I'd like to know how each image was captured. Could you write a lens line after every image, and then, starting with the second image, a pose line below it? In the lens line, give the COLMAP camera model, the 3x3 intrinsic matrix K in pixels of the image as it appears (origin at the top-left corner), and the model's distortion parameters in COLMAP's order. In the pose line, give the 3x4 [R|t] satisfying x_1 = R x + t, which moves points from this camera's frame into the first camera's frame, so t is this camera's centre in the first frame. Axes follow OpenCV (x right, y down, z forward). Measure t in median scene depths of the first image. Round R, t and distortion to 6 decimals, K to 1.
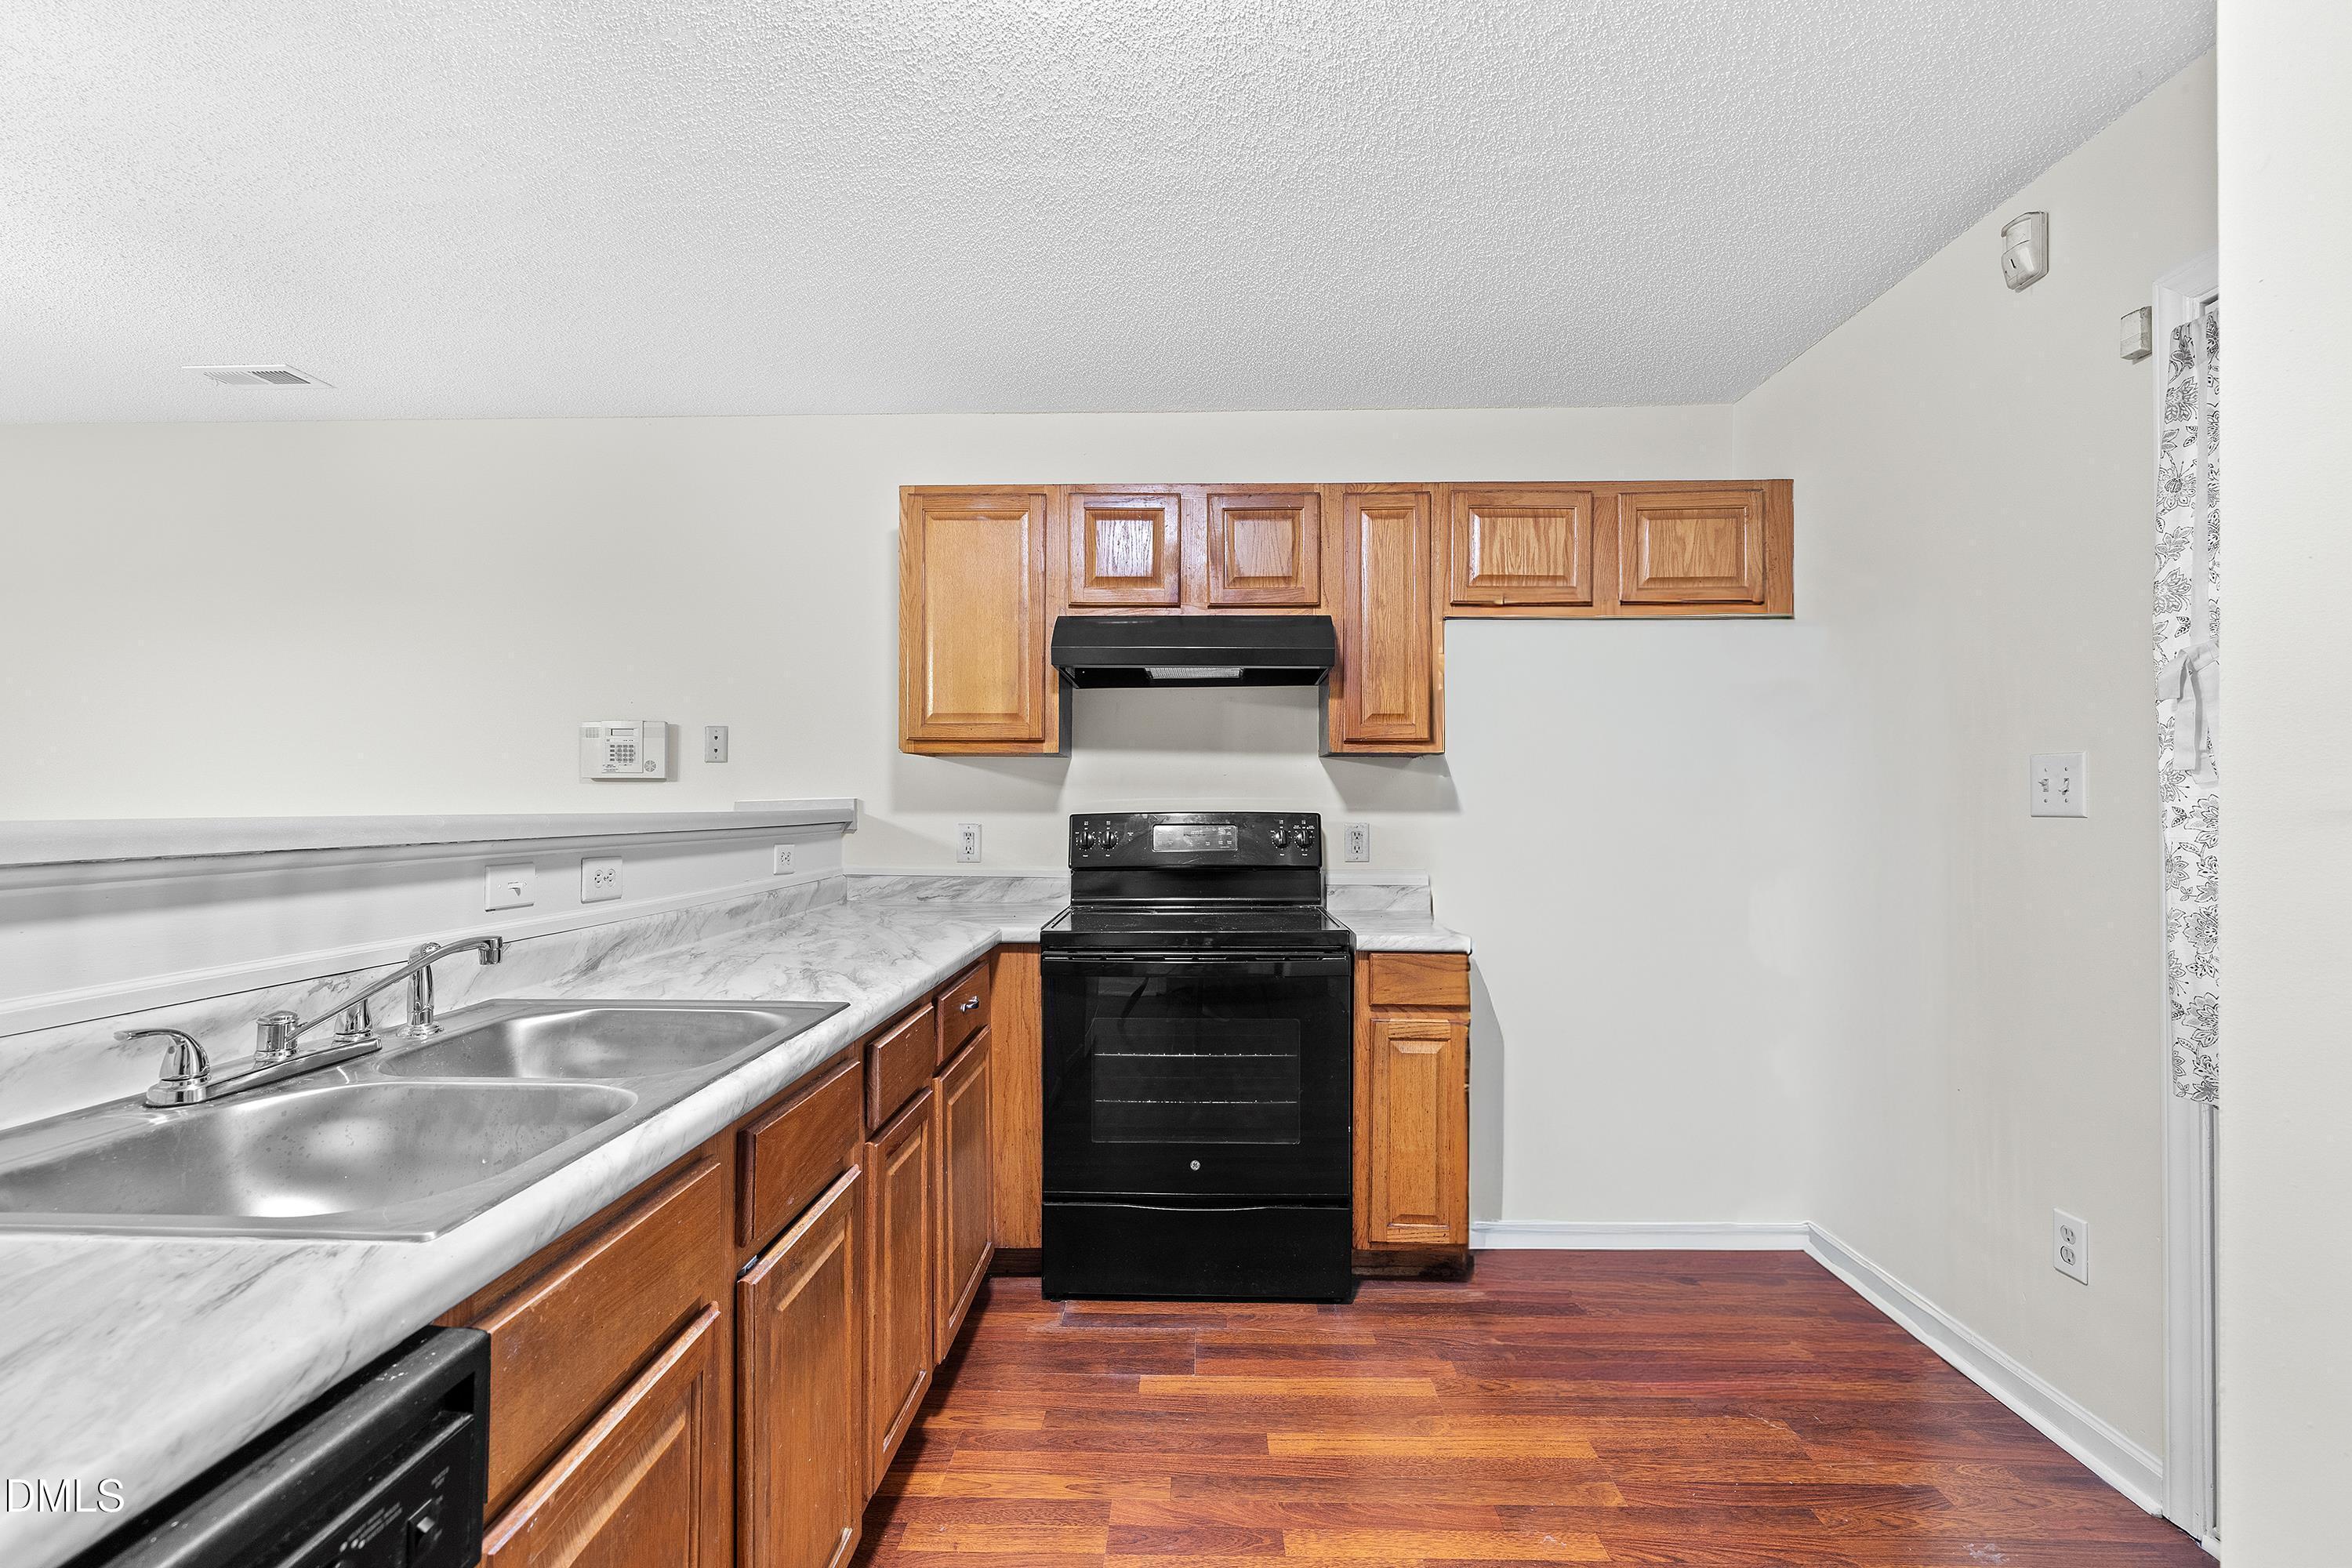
lens RADIAL K [[994.3, 0, 1180.3], [0, 994.3, 786.5], [0, 0, 1]] dist [0.001009, -0.000409]
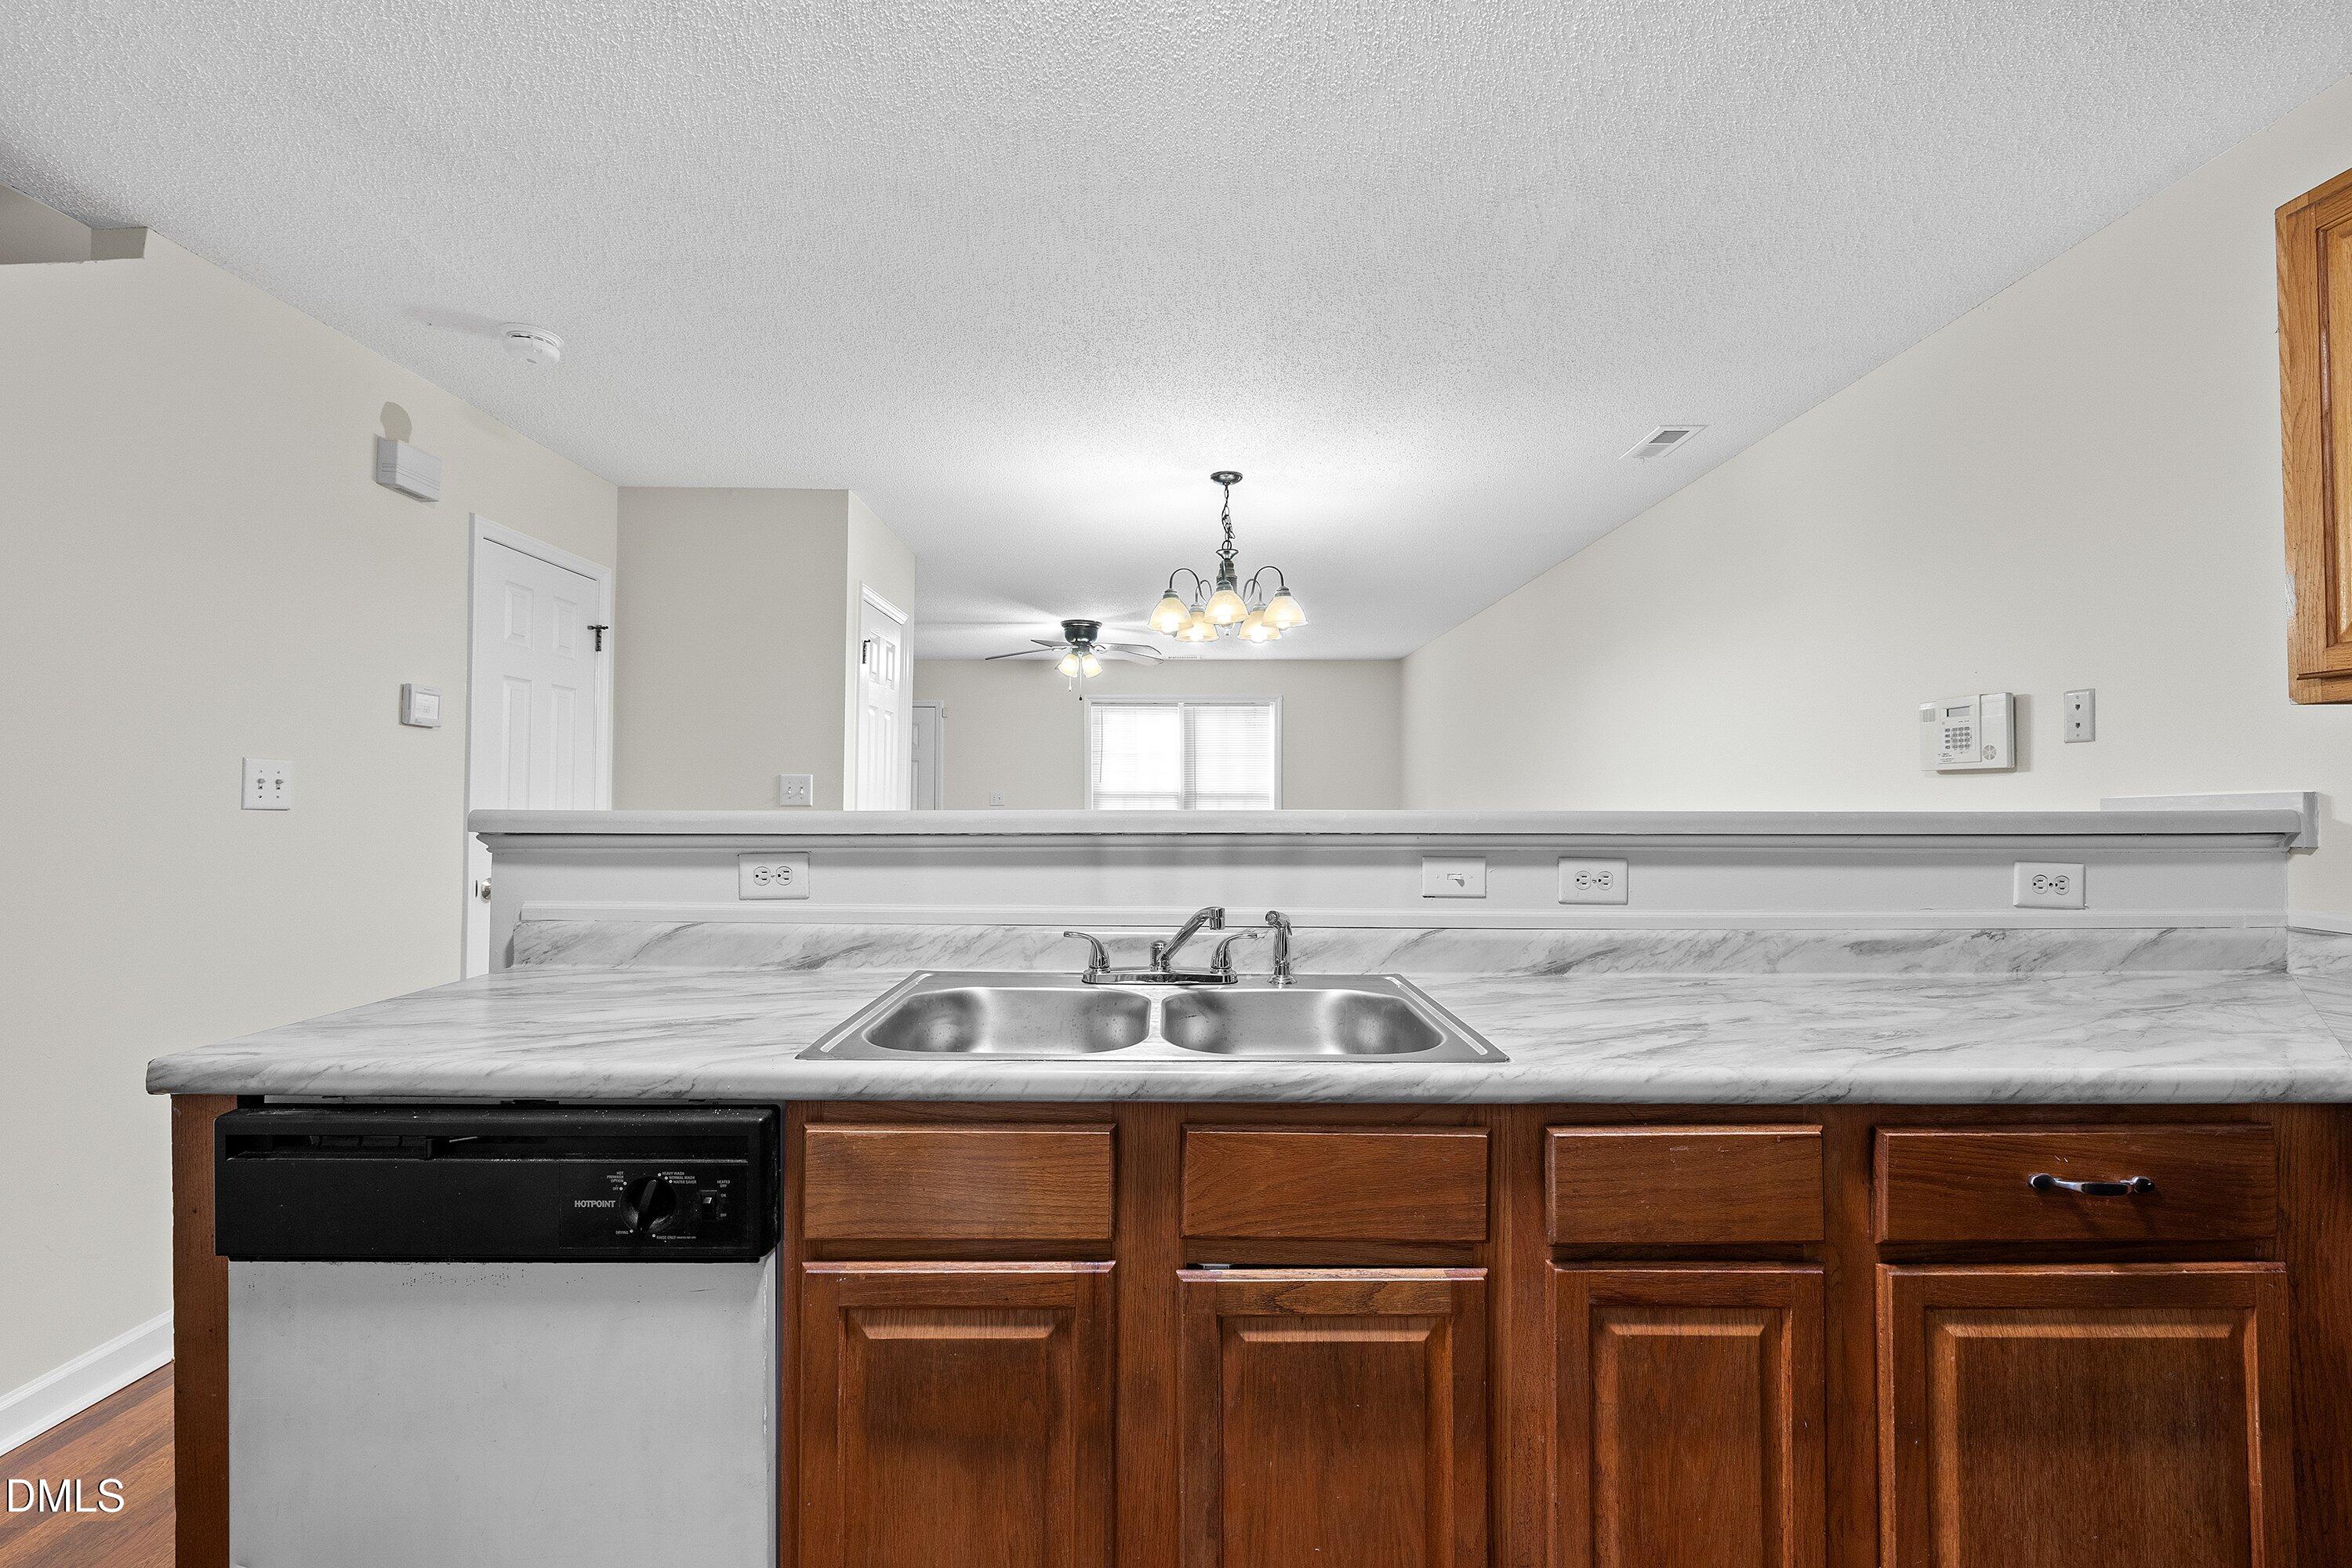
lens RADIAL K [[987.0, 0, 1178.2], [0, 987.0, 778.1], [0, 0, 1]] dist [-0.000536, -0.000095]
pose [[0.027851, -0.025232, -0.999294, 0.231634], [0.017062, 0.999548, -0.024763, 0.008153], [0.999466, -0.016360, 0.028269, 0.393649]]
